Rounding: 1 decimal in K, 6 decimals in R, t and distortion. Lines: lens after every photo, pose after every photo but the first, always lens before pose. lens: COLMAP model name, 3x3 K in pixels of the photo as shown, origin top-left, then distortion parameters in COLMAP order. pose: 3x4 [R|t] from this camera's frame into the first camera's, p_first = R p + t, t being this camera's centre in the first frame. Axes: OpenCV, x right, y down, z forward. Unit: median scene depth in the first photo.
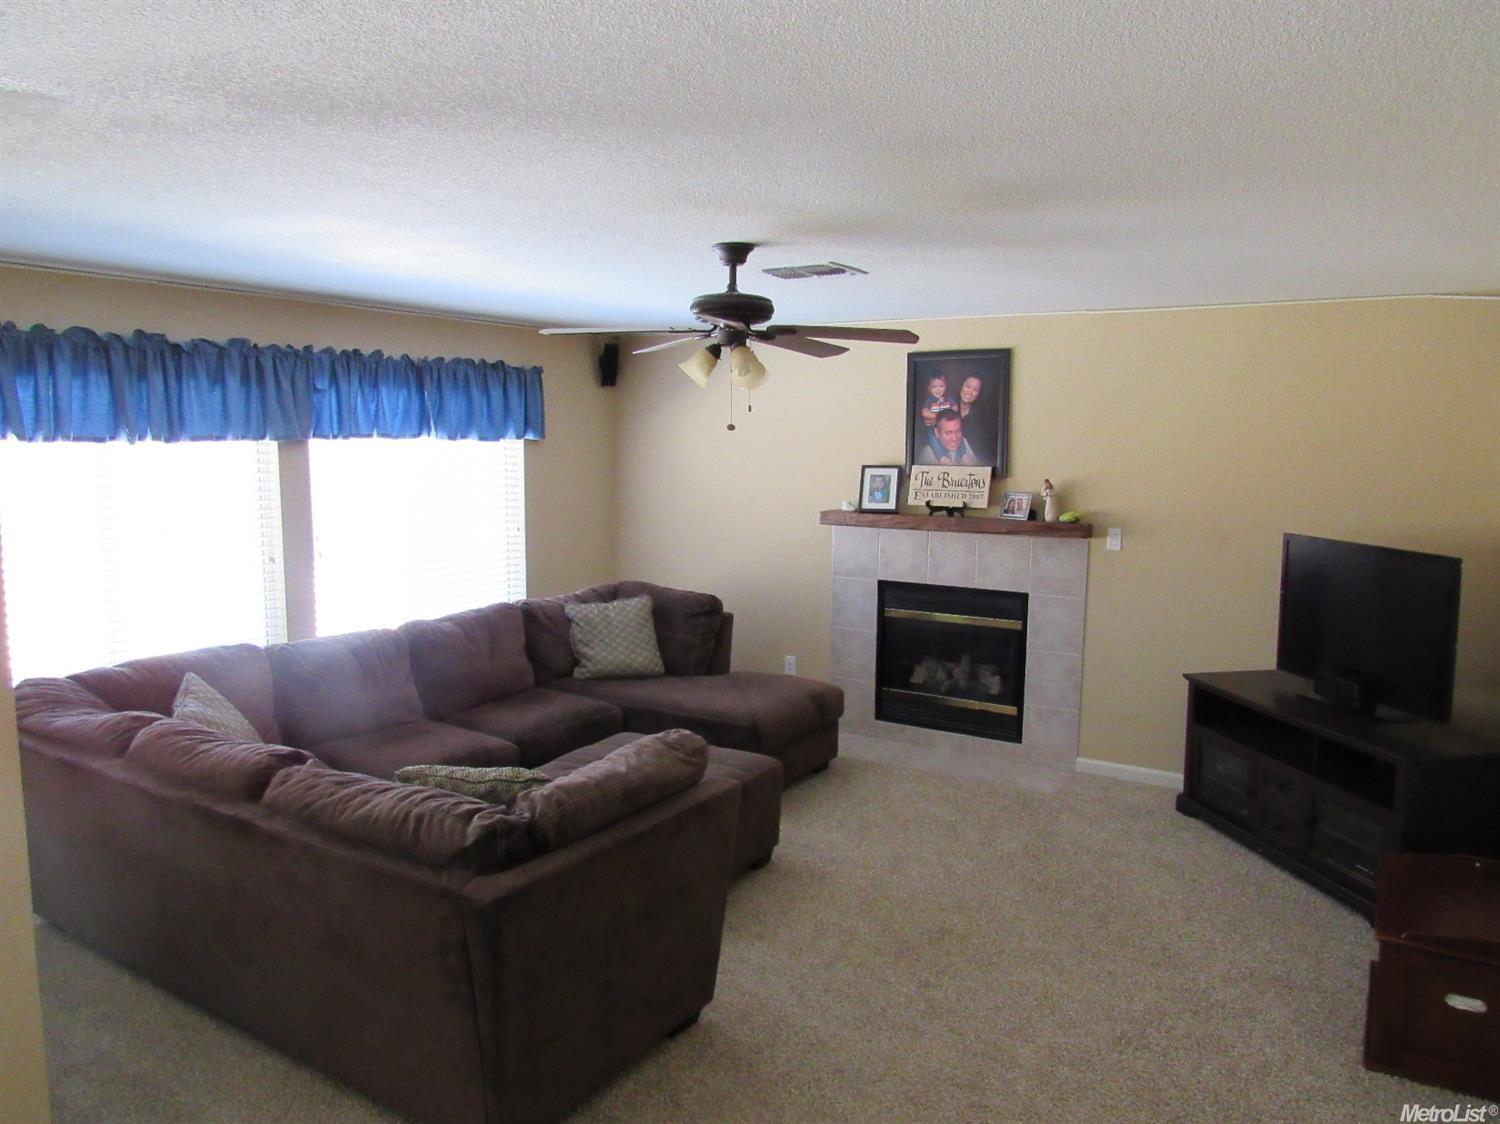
lens RADIAL K [[1083.7, 0, 750.0], [0, 1083.7, 562.0], [0, 0, 1]] dist [0.001366, 0.000044]
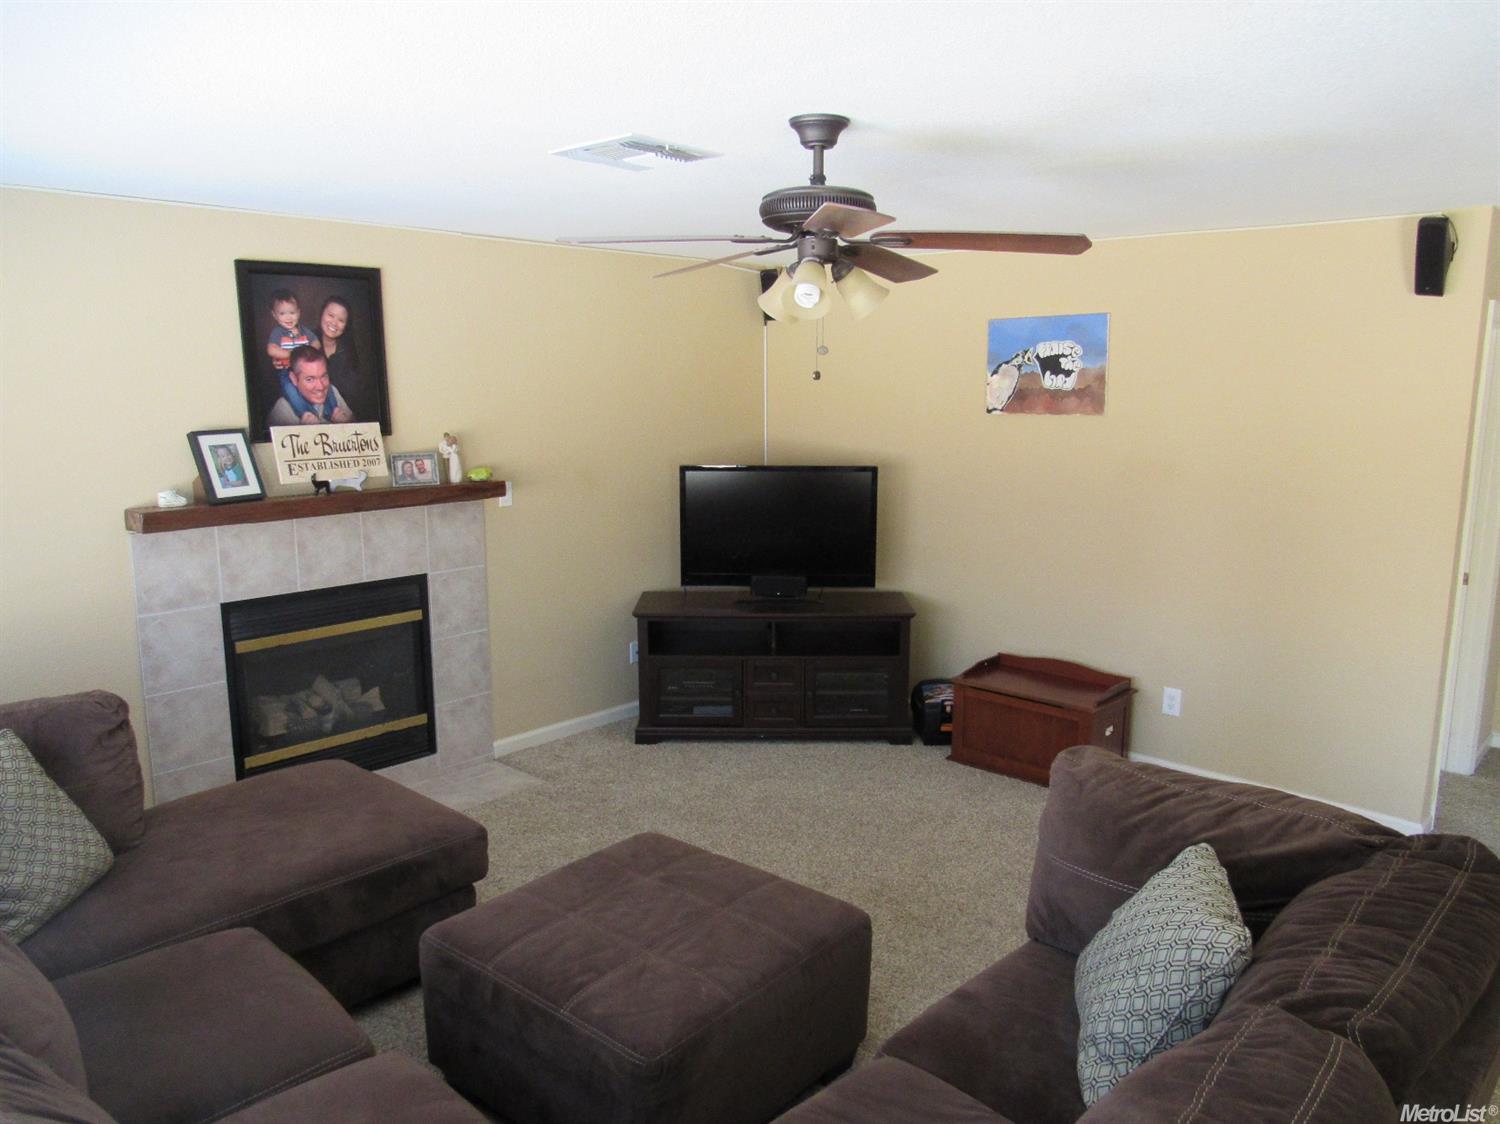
lens RADIAL K [[1063.6, 0, 748.6], [0, 1063.6, 578.3], [0, 0, 1]] dist [-0.001672, -0.000665]
pose [[0.221432, -0.187631, 0.956955, -0.456810], [0.127947, 0.978422, 0.162234, -0.066807], [-0.966746, 0.086515, 0.240661, 0.559586]]
